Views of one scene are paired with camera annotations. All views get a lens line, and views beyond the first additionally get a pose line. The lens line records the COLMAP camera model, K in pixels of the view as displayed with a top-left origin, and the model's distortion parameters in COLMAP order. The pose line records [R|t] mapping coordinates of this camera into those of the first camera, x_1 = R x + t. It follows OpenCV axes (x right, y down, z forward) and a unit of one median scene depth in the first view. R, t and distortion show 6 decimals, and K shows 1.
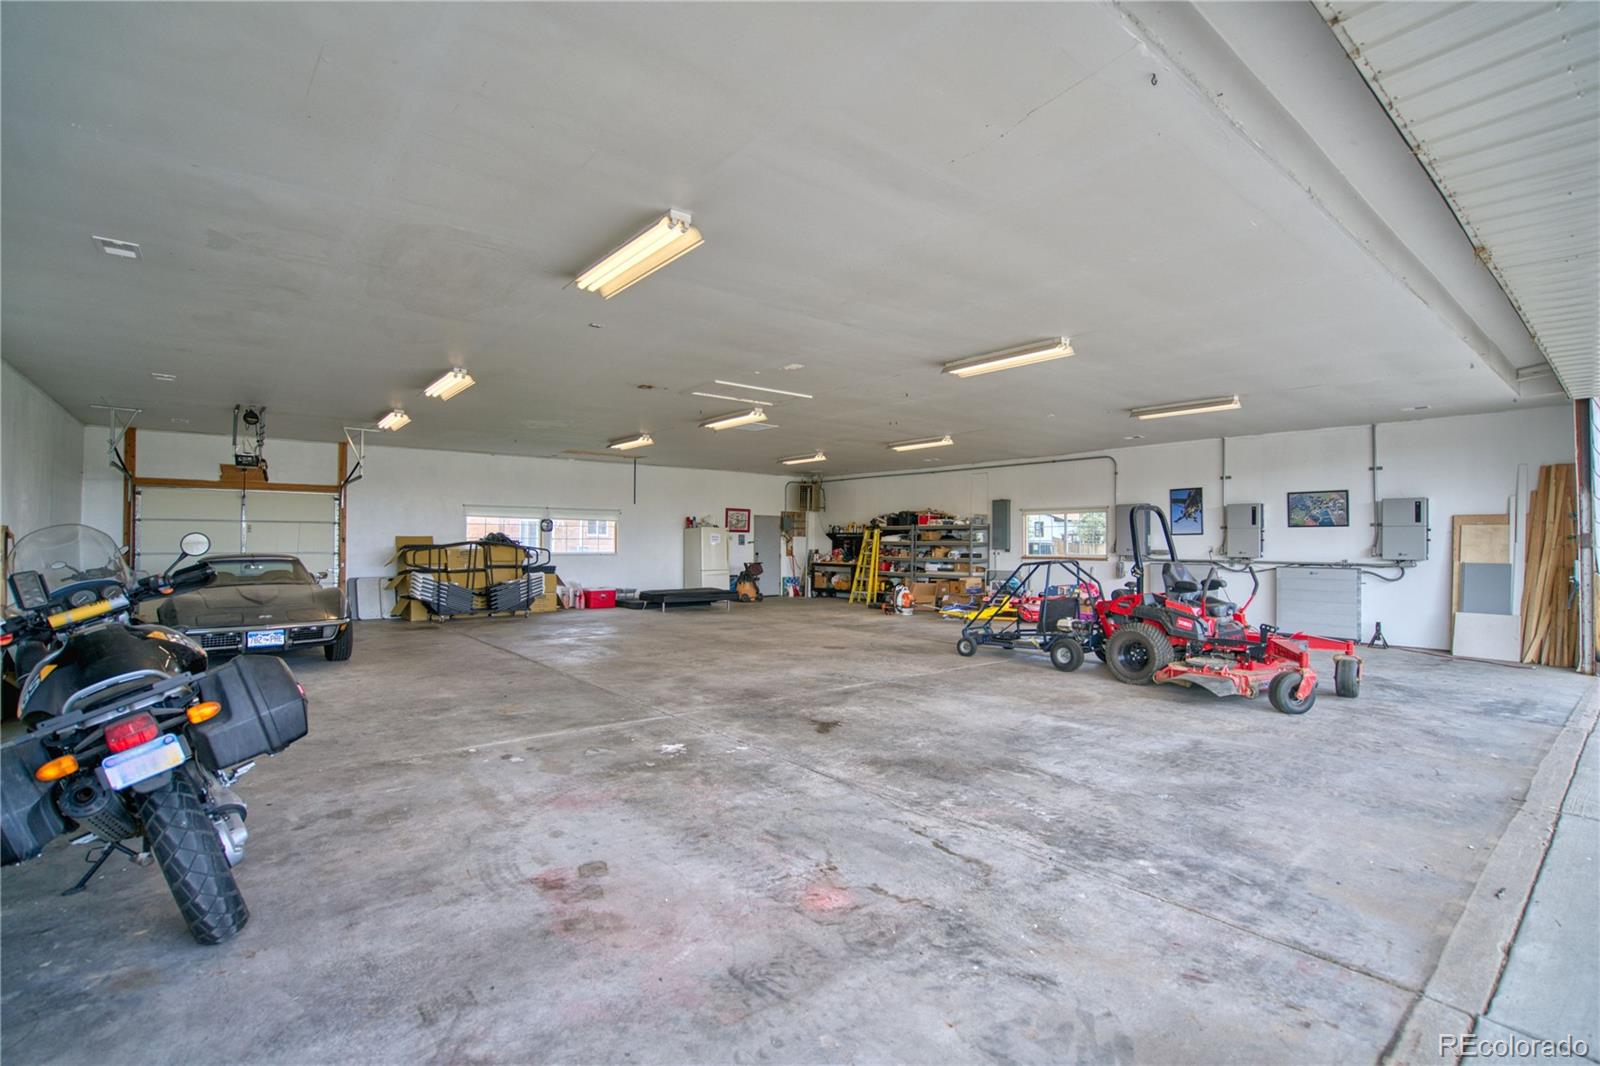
lens RADIAL K [[736.8, 0, 796.2], [0, 736.8, 529.1], [0, 0, 1]] dist [-0.041258, 0.000509]
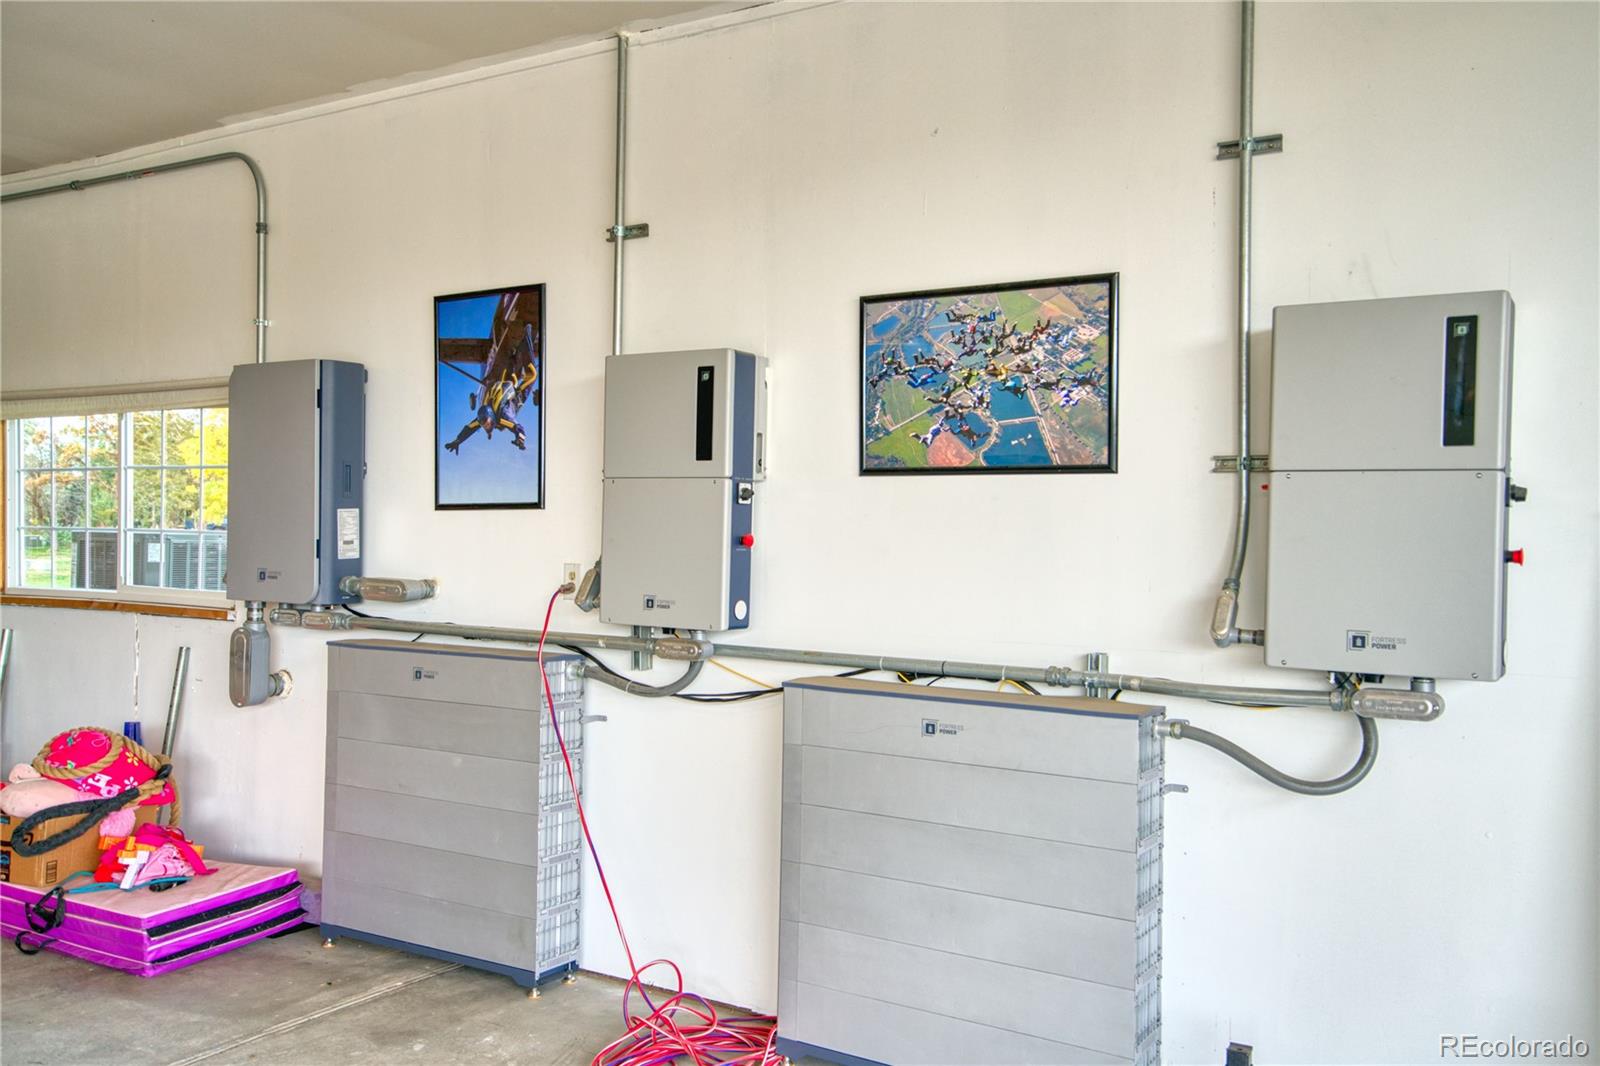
lens RADIAL K [[1431.1, 0, 801.7], [0, 1431.1, 536.5], [0, 0, 1]] dist [-0.004531, 0.001335]
pose [[0.944658, 0.013923, 0.327762, 0.562759], [-0.021374, 0.999588, 0.019140, 0.006714], [-0.327361, -0.025086, 0.944566, 0.668891]]
